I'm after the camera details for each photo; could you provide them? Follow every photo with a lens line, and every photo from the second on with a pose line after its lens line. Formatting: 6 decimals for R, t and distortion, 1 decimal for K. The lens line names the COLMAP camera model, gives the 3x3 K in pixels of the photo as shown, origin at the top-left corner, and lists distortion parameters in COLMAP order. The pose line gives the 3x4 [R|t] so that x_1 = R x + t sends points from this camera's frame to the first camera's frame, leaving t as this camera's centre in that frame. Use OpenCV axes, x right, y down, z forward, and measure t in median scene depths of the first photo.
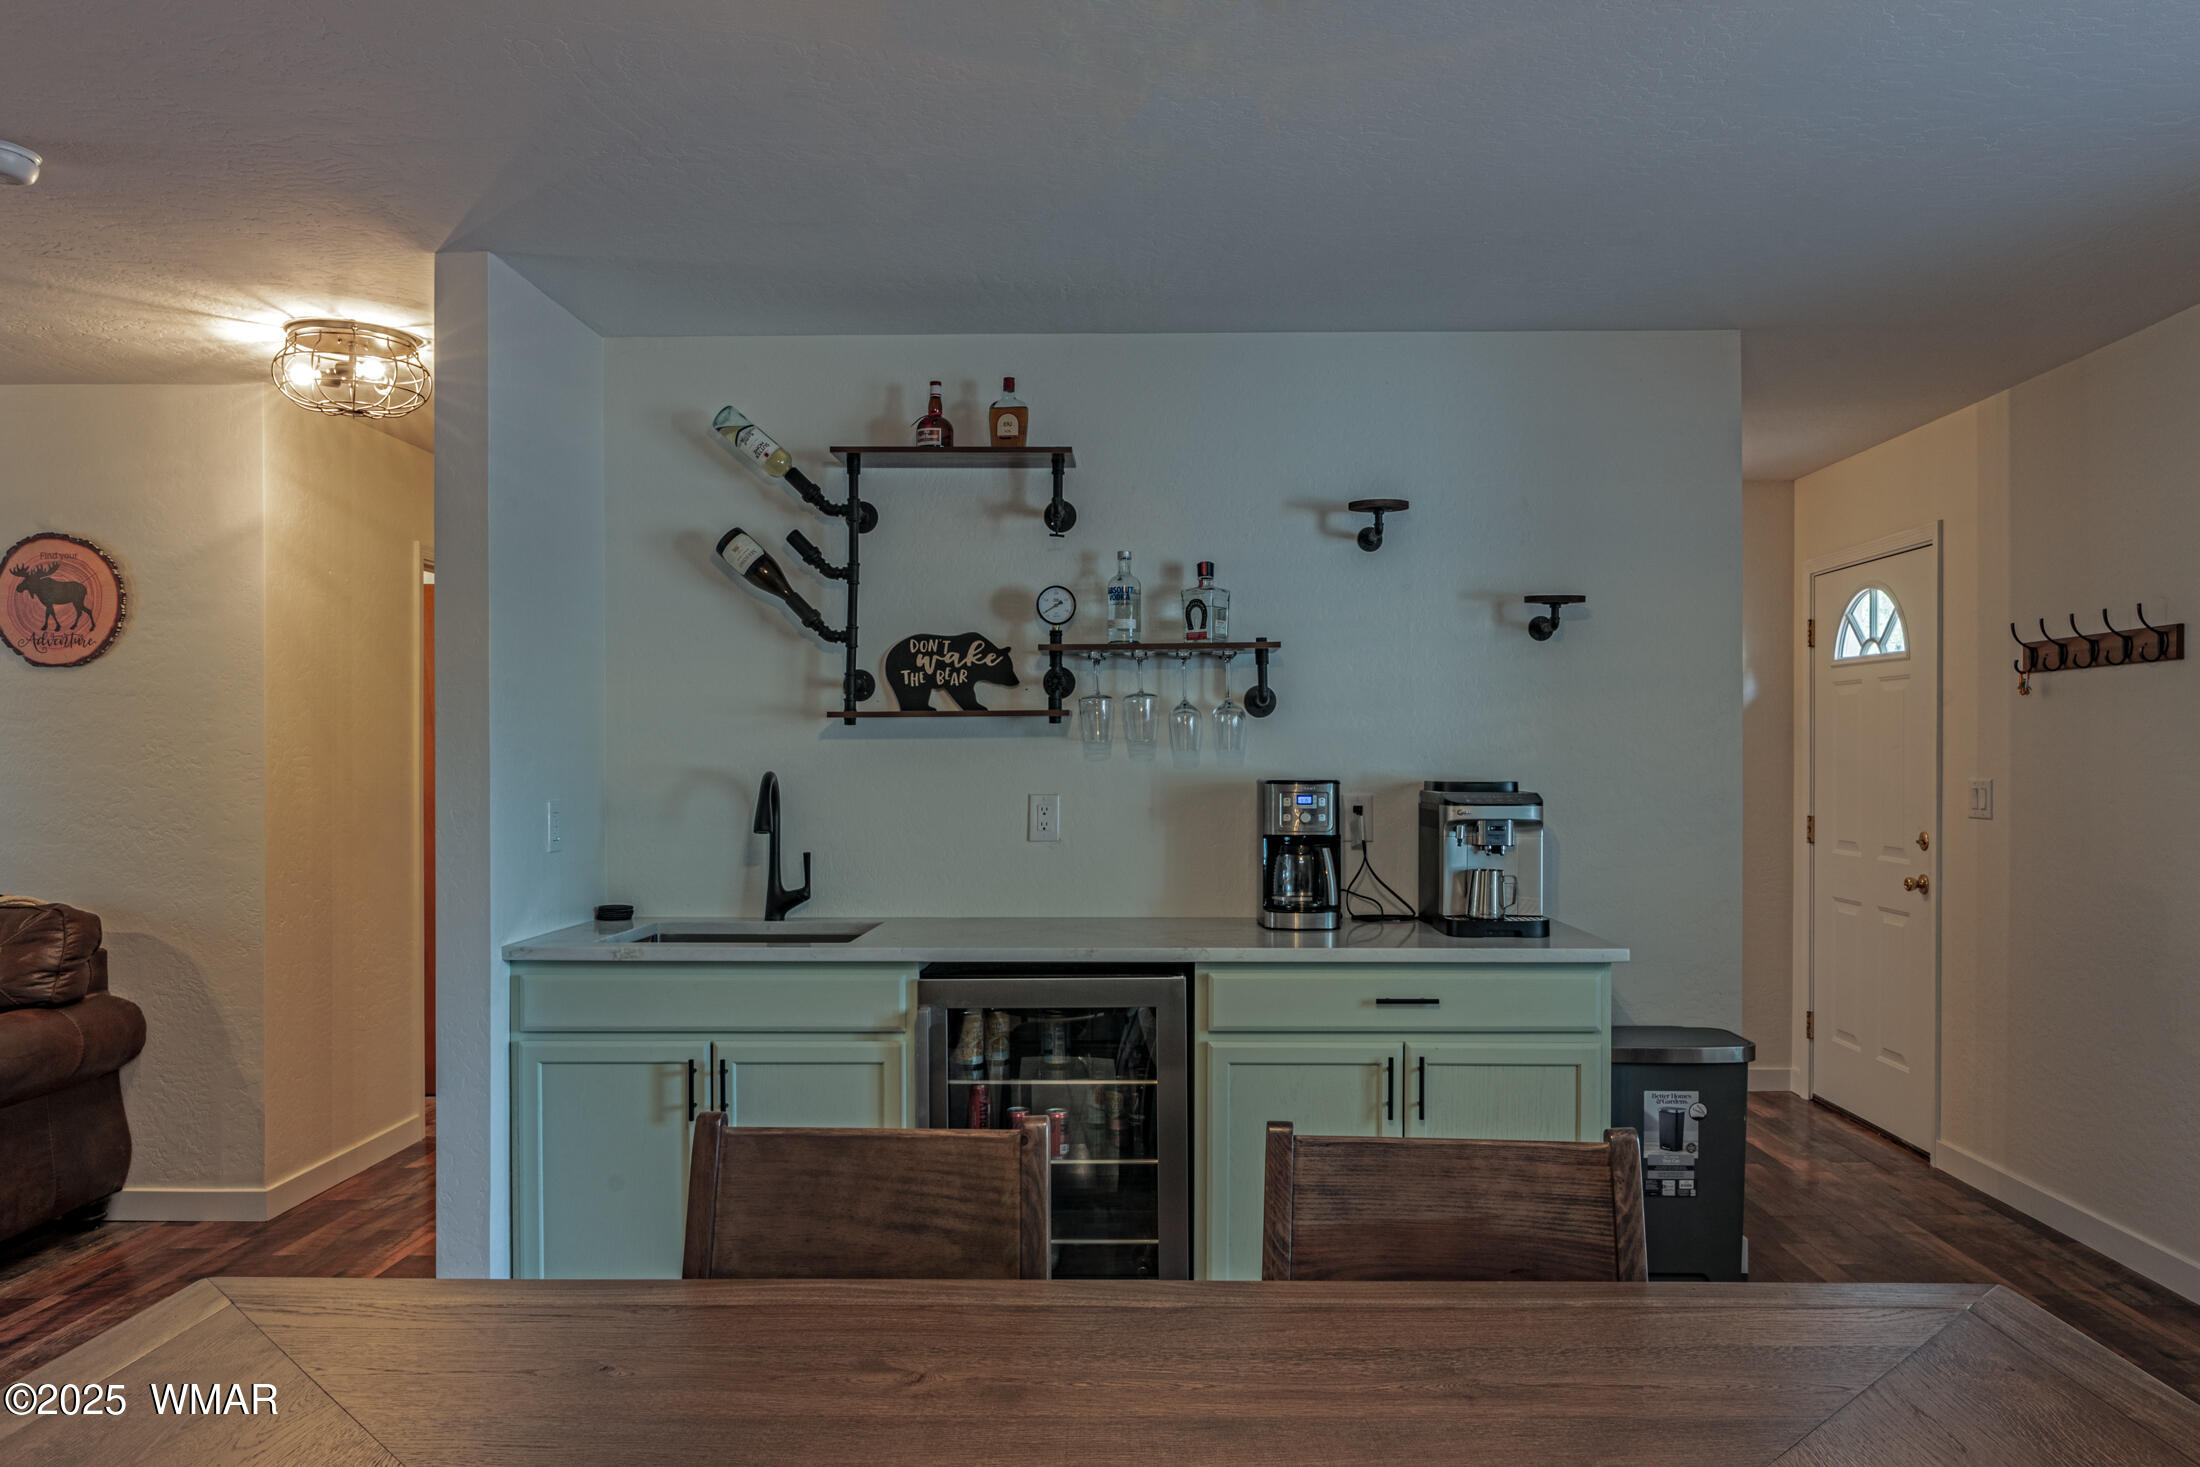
lens RADIAL K [[996.3, 0, 1104.6], [0, 996.3, 731.9], [0, 0, 1]] dist [-0.002736, 0.000216]
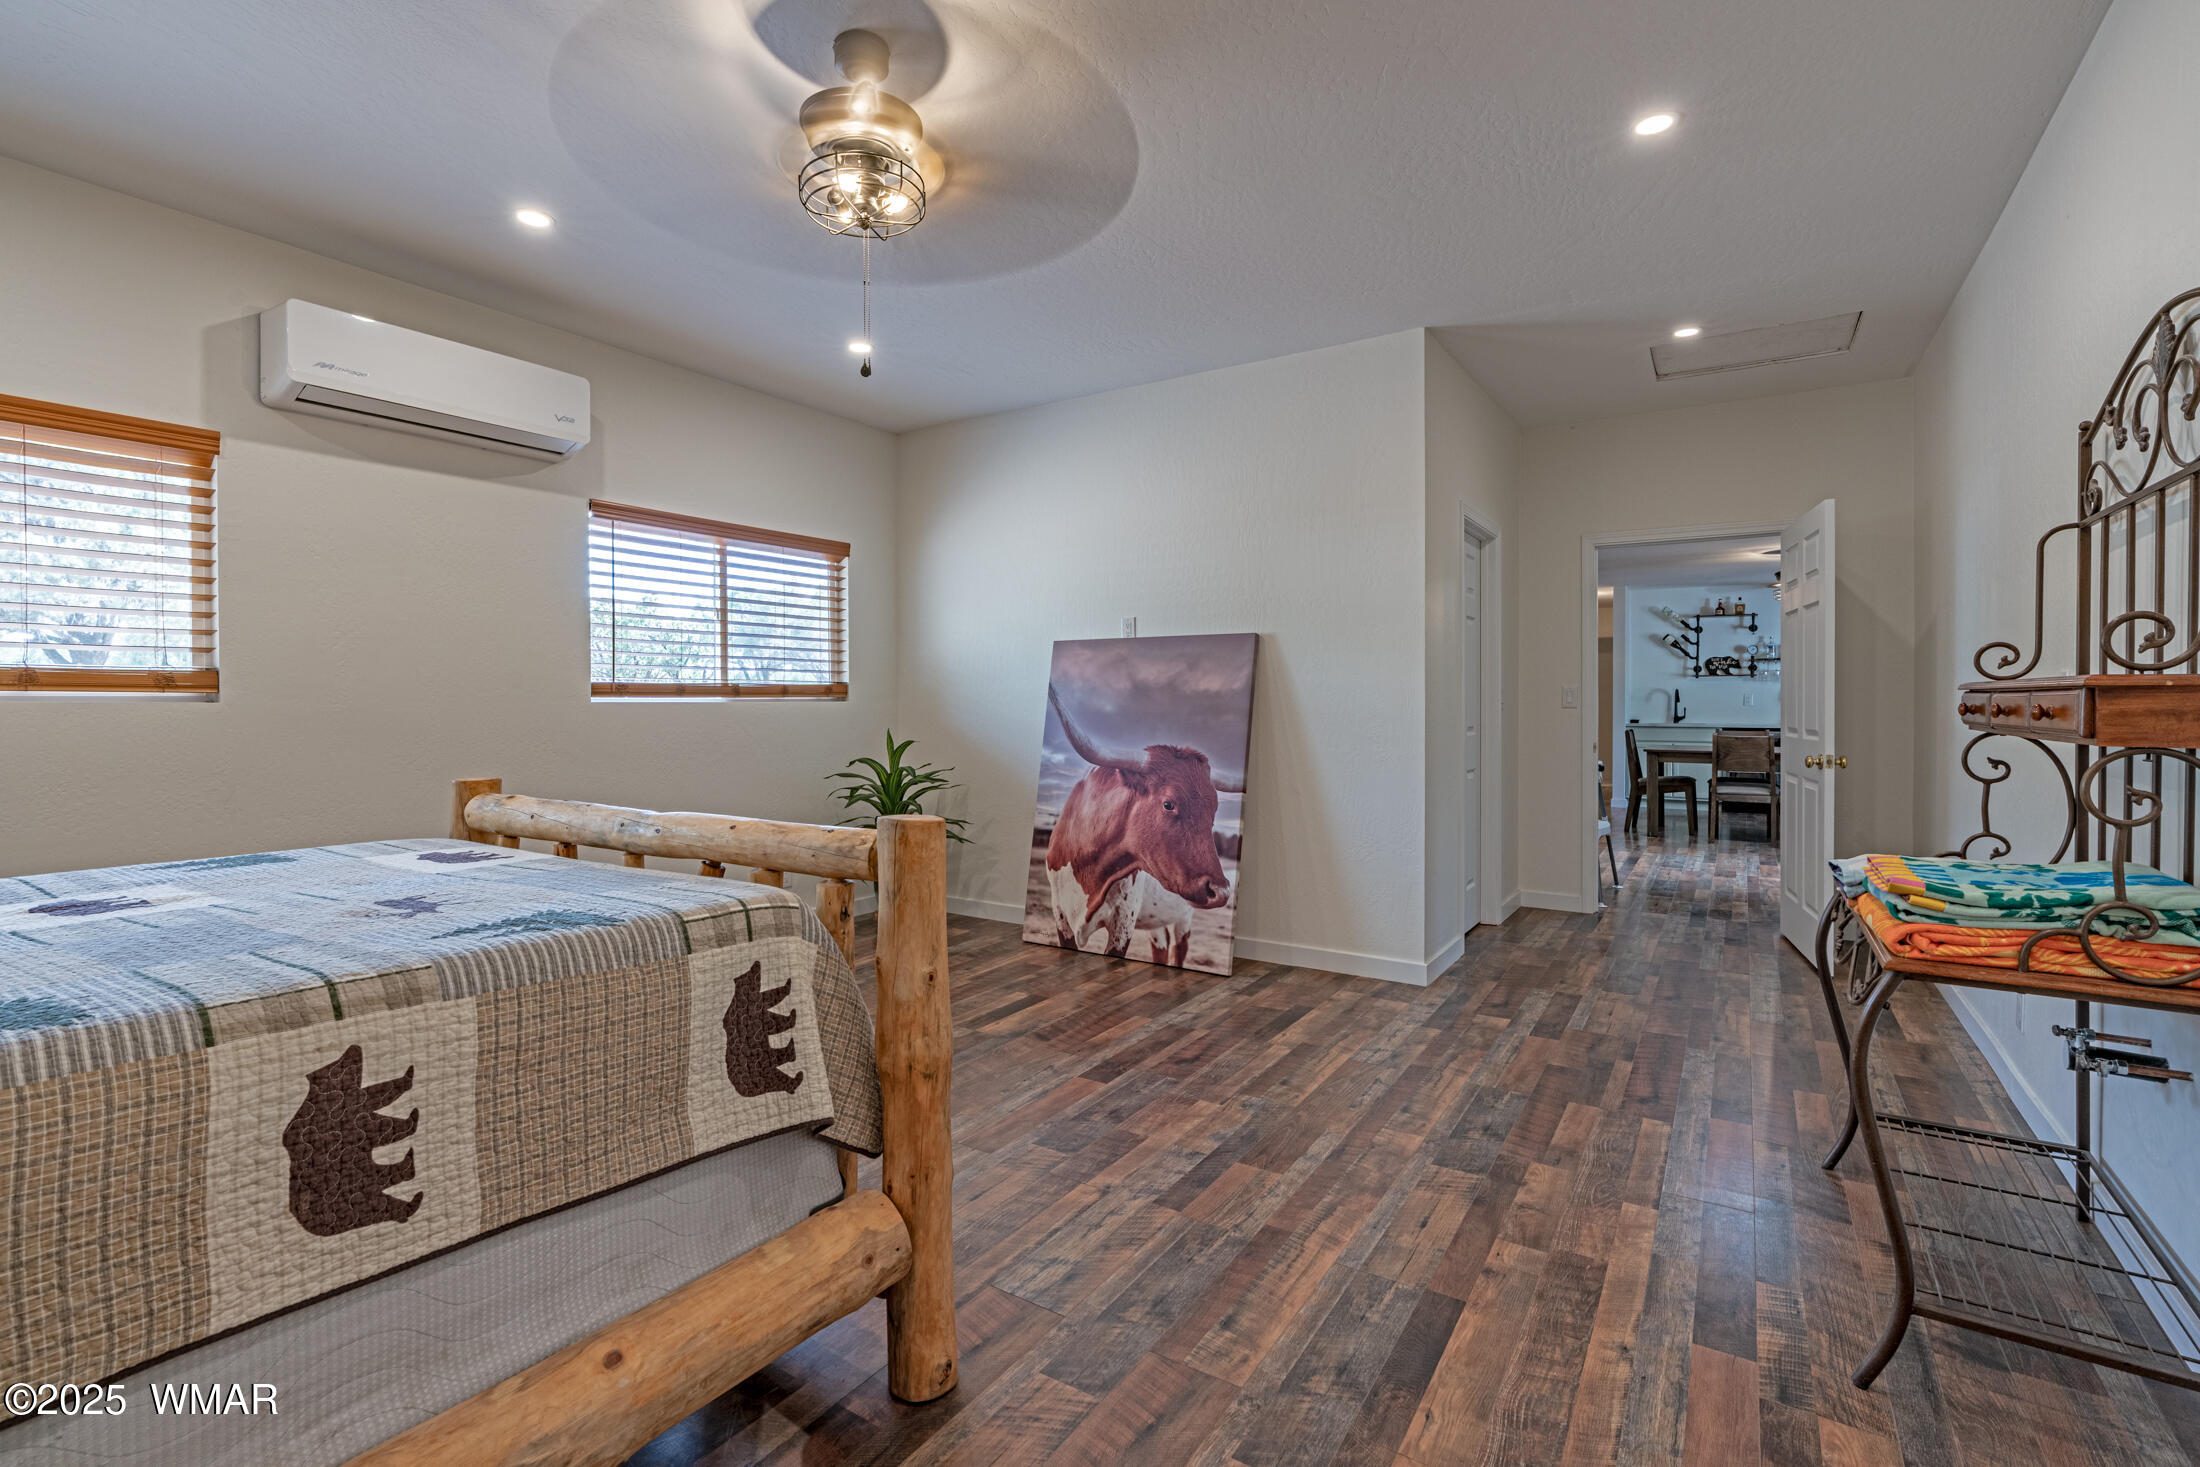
lens RADIAL K [[996.3, 0, 1109.9], [0, 996.3, 715.9], [0, 0, 1]] dist [-0.002736, 0.000216]
pose [[0.855647, 0.008349, -0.517493, -0.194034], [-0.000945, 0.999893, 0.014569, 0.096414], [0.517559, -0.011977, 0.855563, -4.043132]]
